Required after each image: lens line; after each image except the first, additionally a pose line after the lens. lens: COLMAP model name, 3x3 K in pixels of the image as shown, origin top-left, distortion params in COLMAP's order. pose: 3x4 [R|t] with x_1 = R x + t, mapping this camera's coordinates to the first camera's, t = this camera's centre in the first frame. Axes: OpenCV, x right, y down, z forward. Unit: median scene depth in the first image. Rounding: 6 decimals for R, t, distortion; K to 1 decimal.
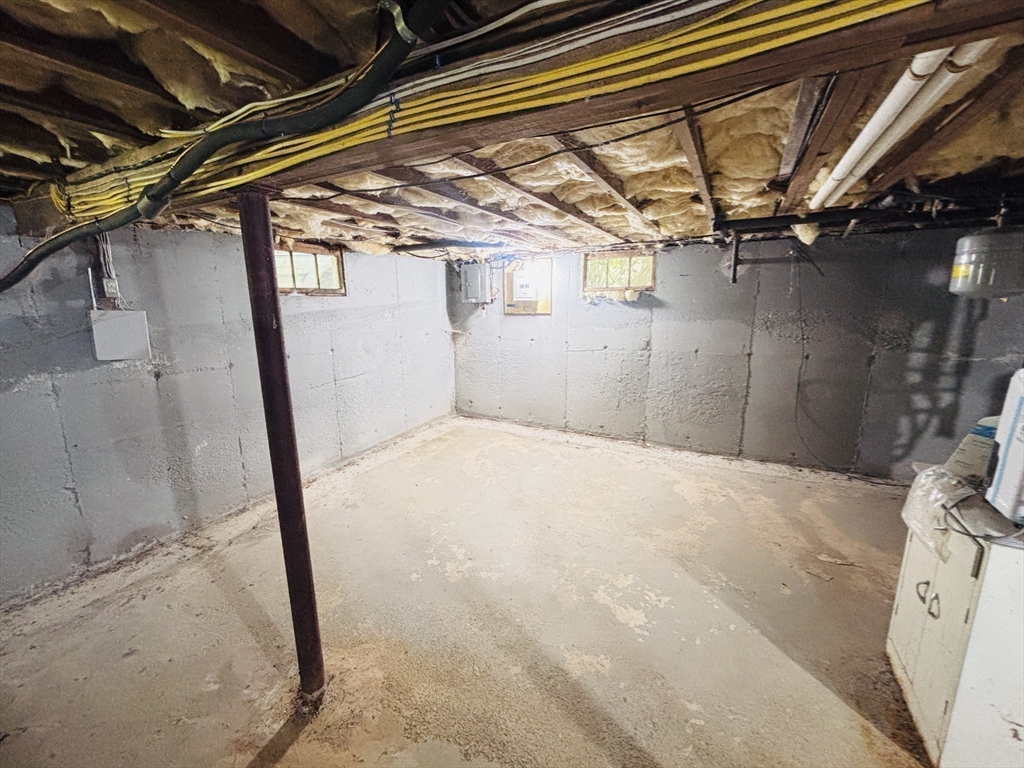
lens RADIAL K [[420.3, 0, 514.7], [0, 420.3, 388.2], [0, 0, 1]] dist [0.010063, -0.002601]
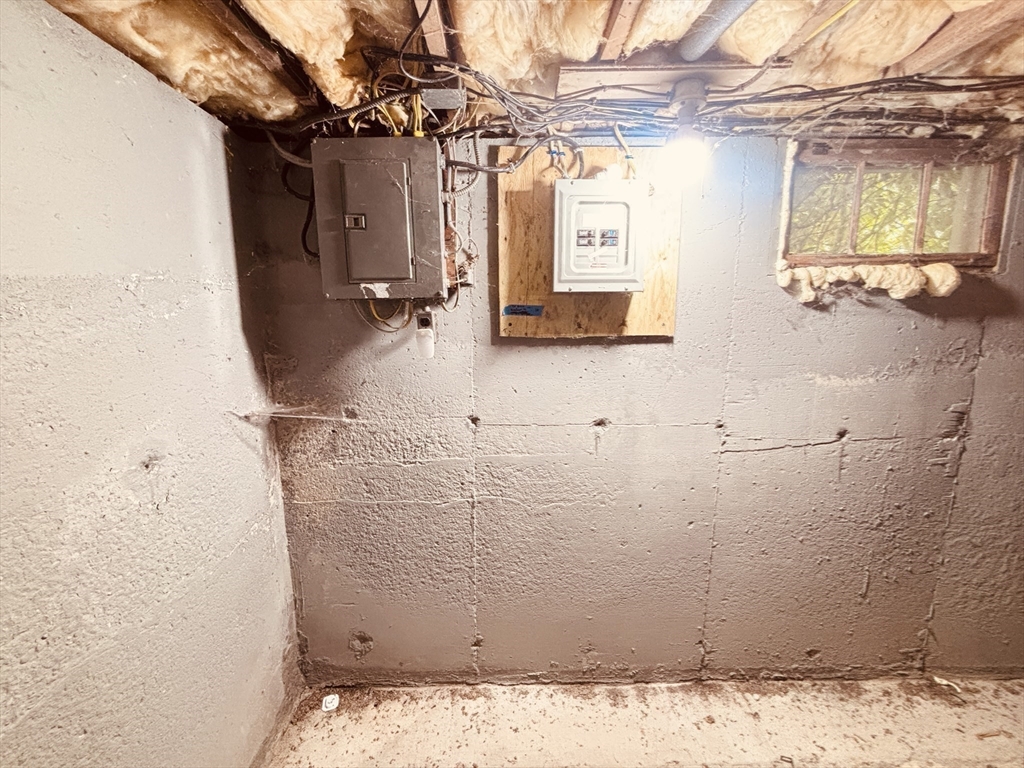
lens RADIAL K [[420.3, 0, 515.7], [0, 420.3, 381.6], [0, 0, 1]] dist [0.010063, -0.002601]
pose [[0.872435, -0.081076, 0.481959, -0.170671], [0.094215, 0.995547, -0.003074, -0.164975], [-0.479564, 0.048090, 0.876188, 0.840791]]
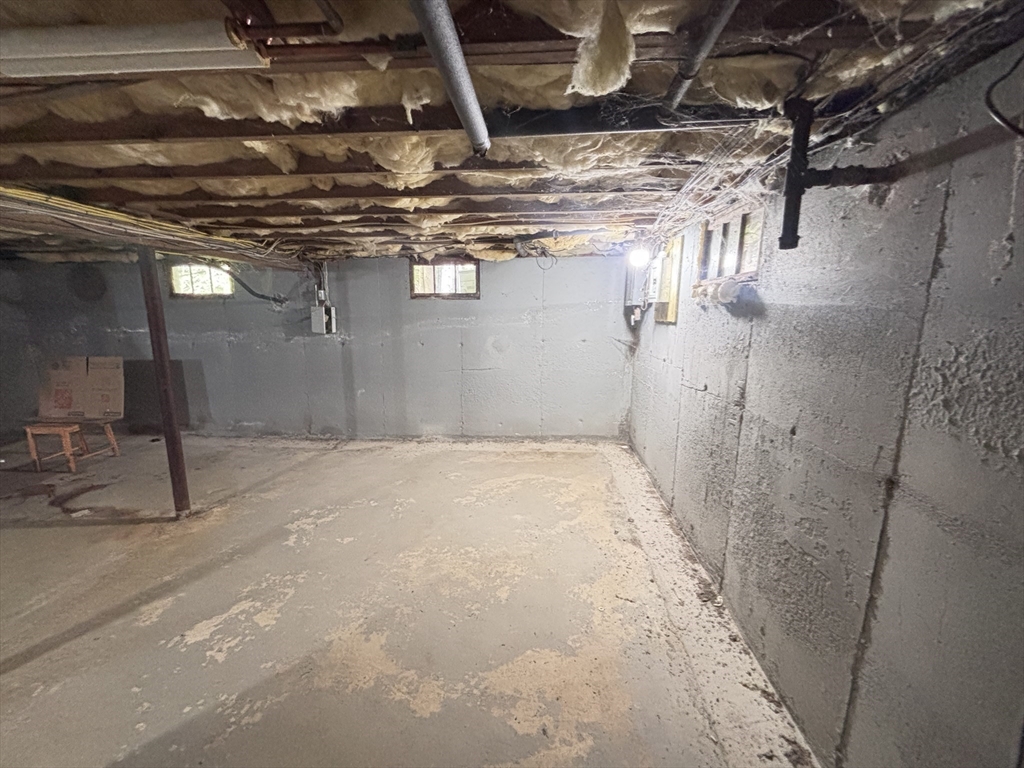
lens RADIAL K [[420.3, 0, 506.7], [0, 420.3, 383.2], [0, 0, 1]] dist [0.010063, -0.002601]
pose [[0.386793, 0.171594, -0.906061, 0.622295], [-0.192778, 0.975872, 0.102519, -0.110750], [0.901791, 0.135015, 0.410540, 0.547930]]
